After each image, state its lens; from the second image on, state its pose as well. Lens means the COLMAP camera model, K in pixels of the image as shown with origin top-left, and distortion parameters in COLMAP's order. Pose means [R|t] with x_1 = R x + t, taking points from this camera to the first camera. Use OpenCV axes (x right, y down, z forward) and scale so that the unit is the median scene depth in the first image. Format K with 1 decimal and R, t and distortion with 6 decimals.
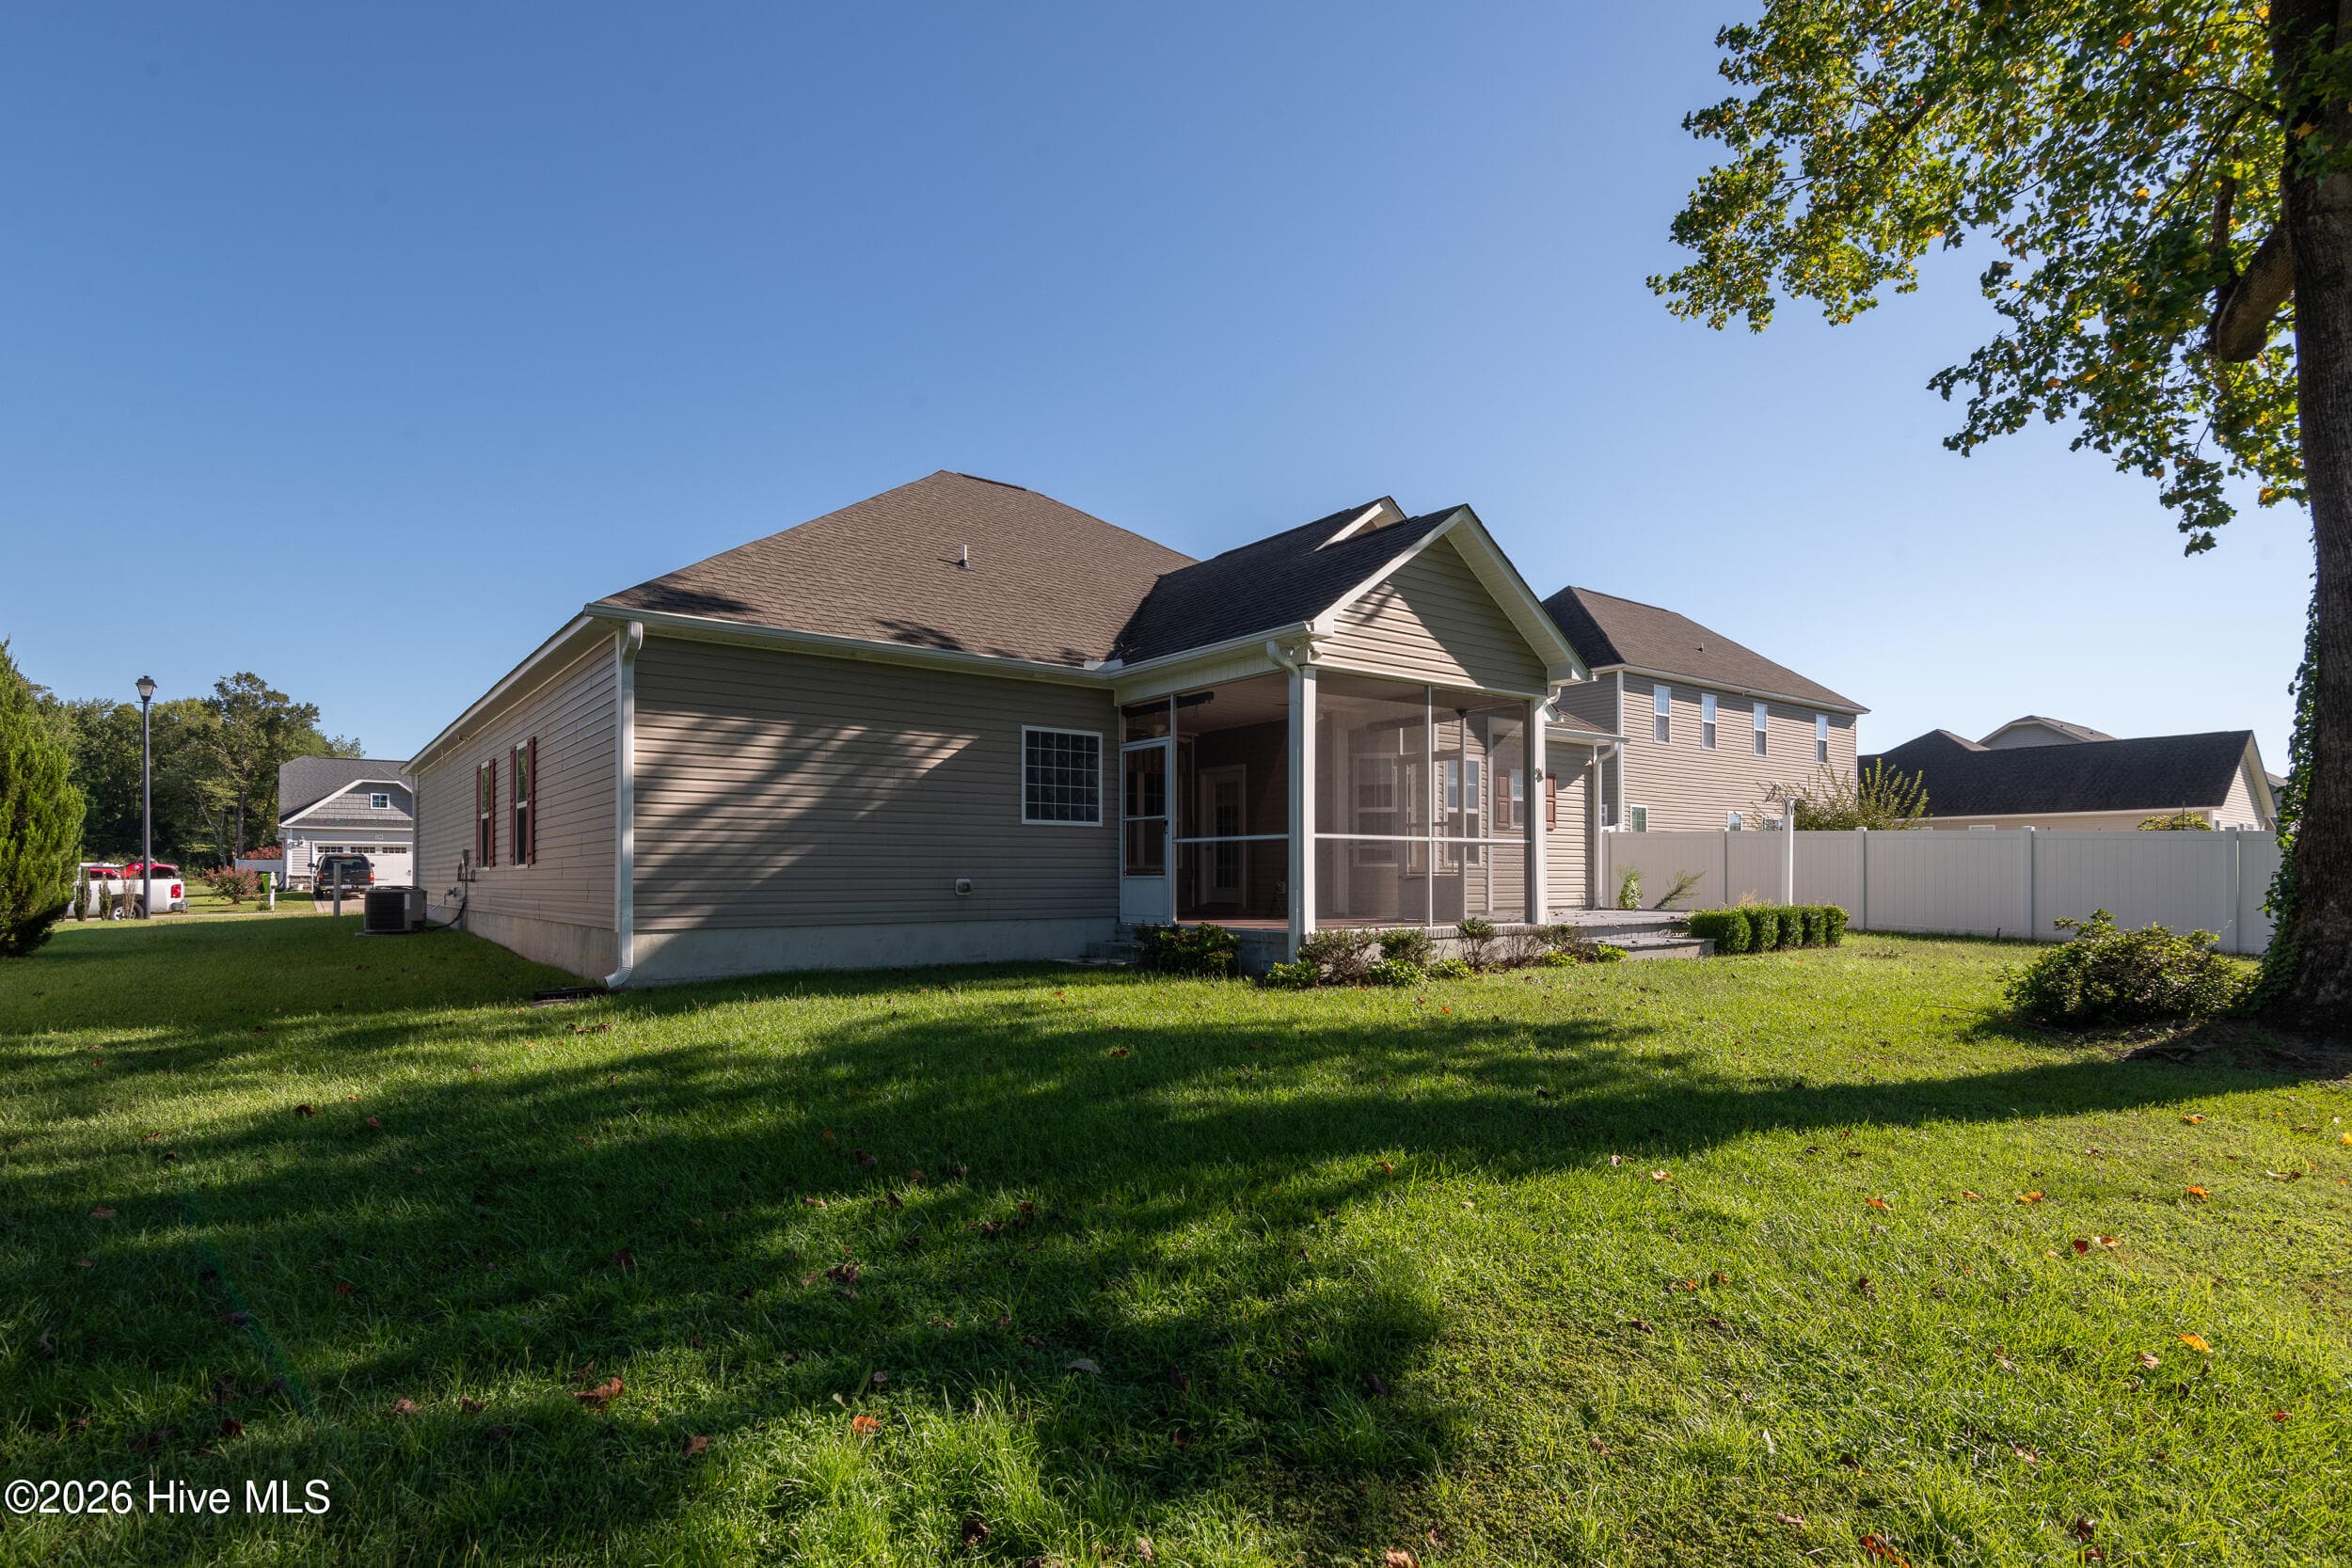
lens RADIAL K [[1167.1, 0, 1056.5], [0, 1167.1, 858.2], [0, 0, 1]] dist [0.010696, -0.004252]
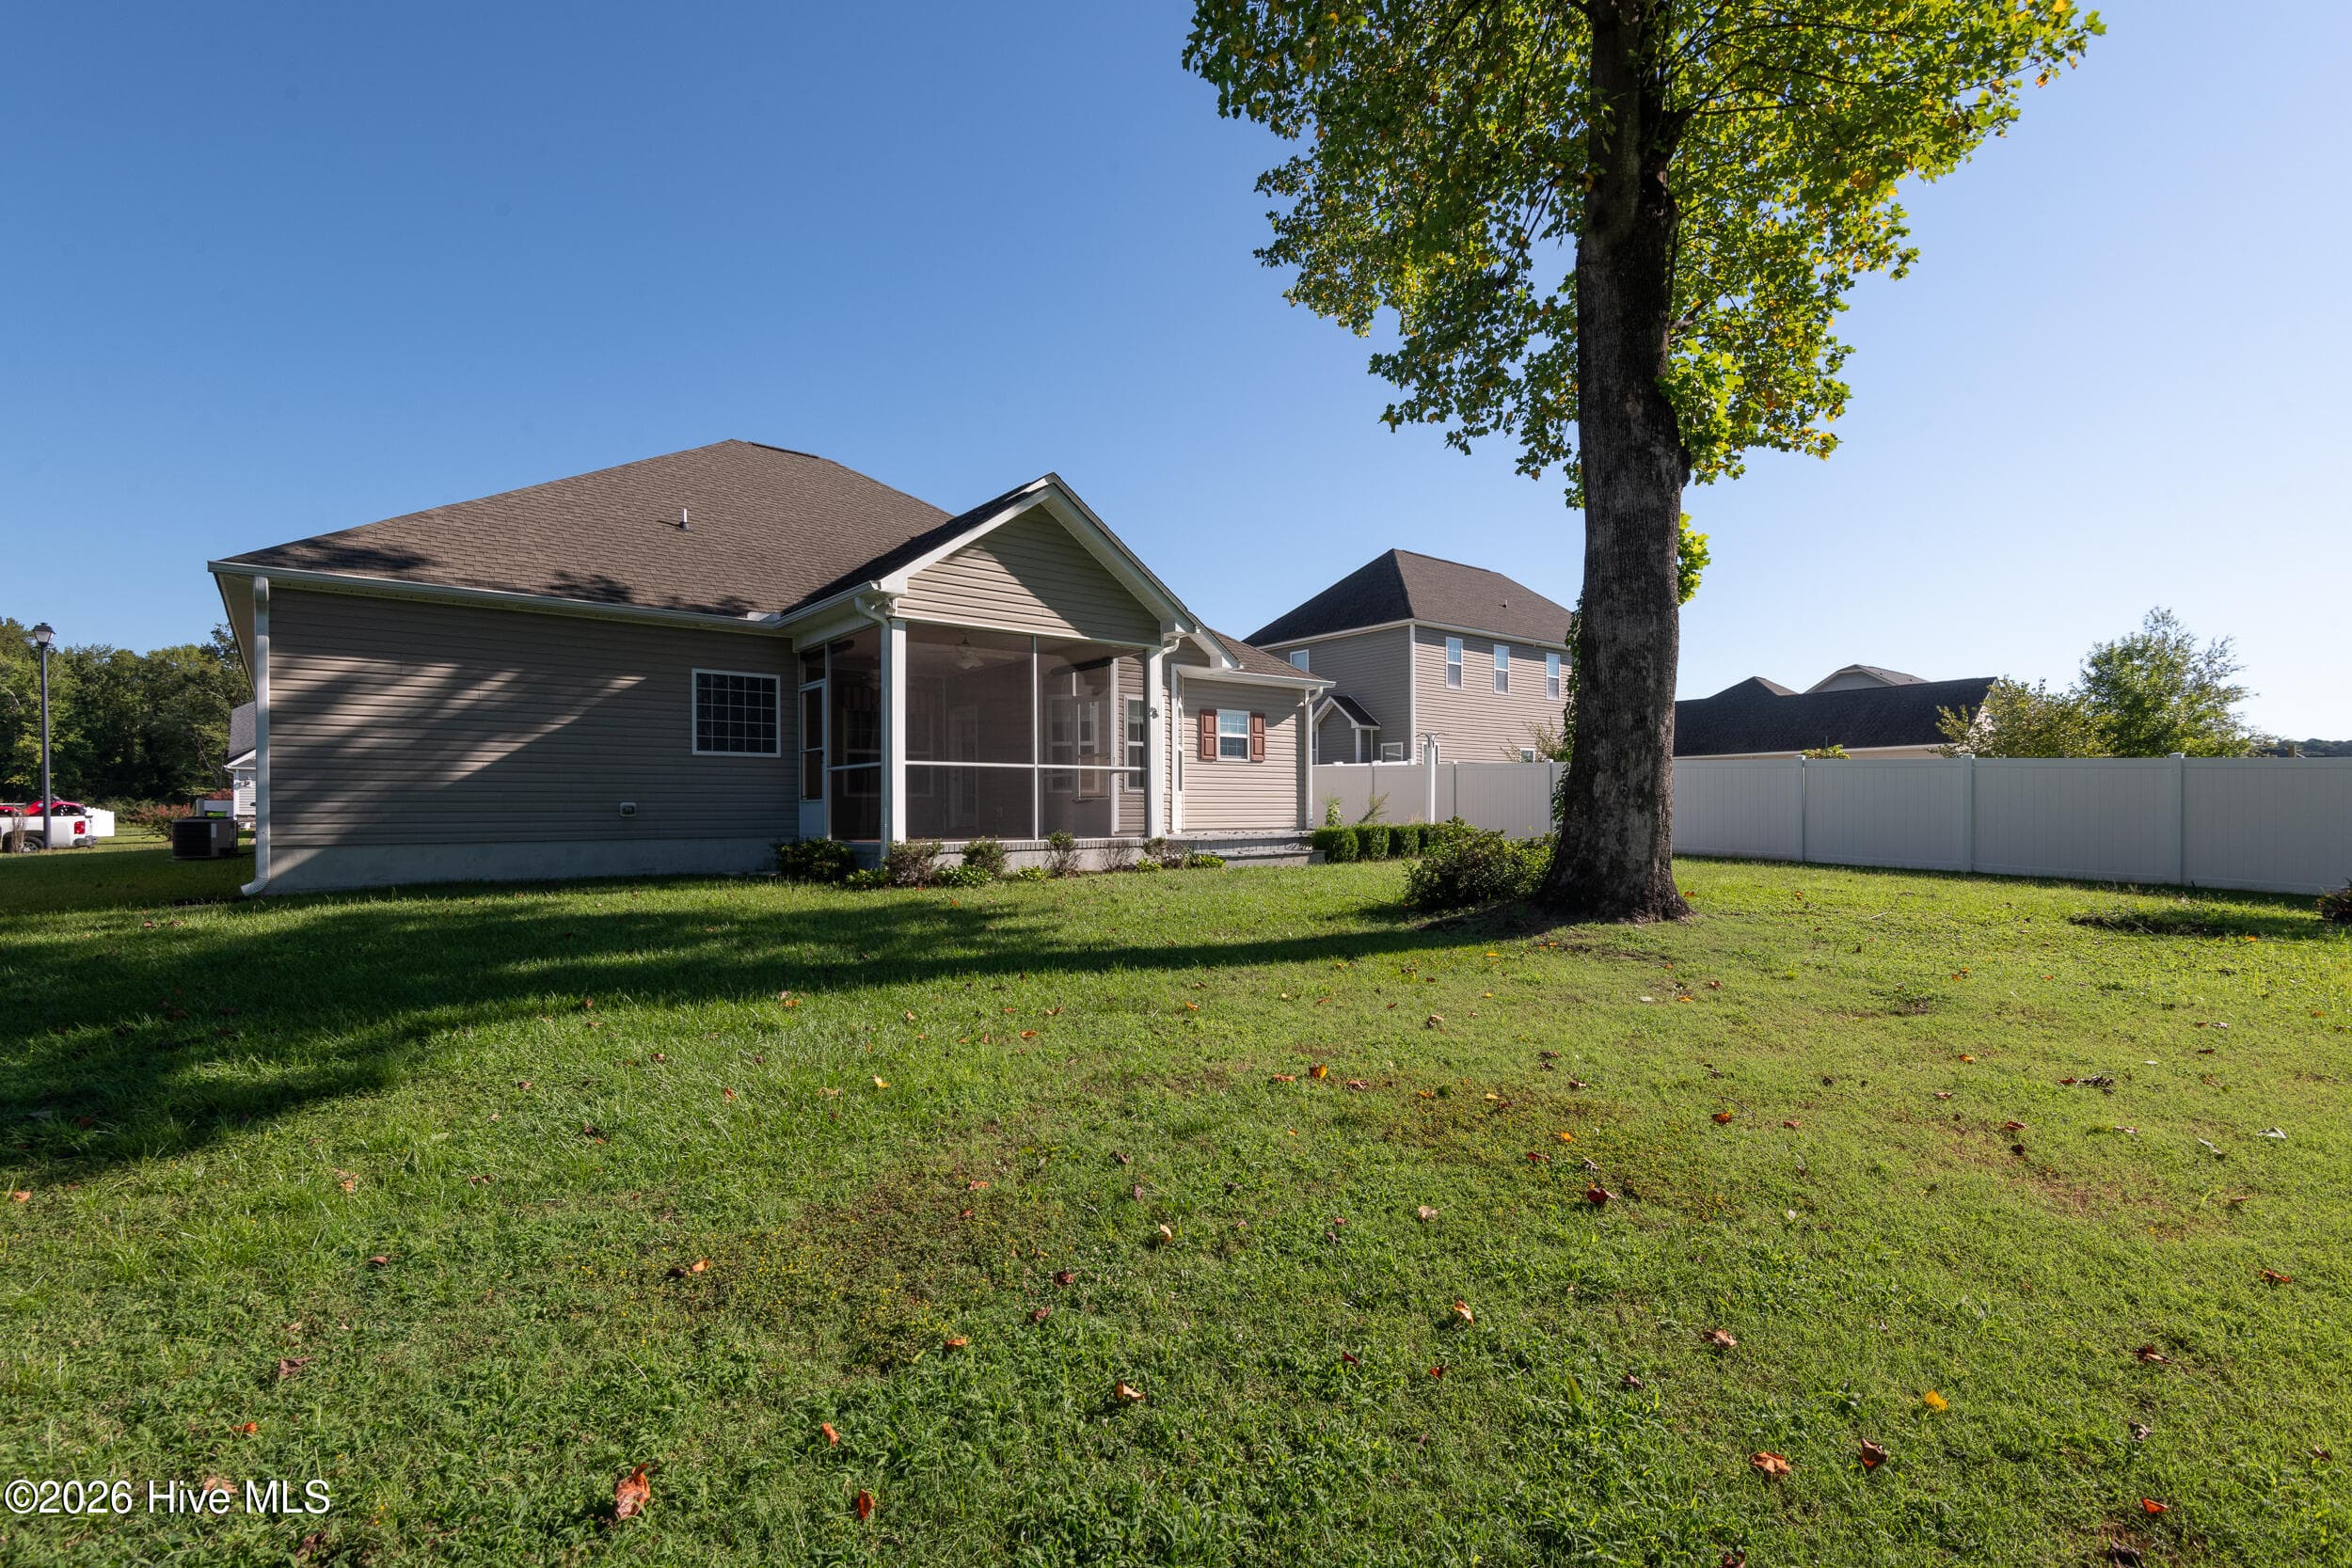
lens RADIAL K [[1092.0, 0, 1144.8], [0, 1092.0, 825.9], [0, 0, 1]] dist [0.005616, -0.011521]
pose [[0.997356, -0.007457, 0.072289, 0.307324], [0.005574, 0.999641, 0.026213, 0.013908], [-0.072458, -0.025741, 0.997039, -0.100014]]
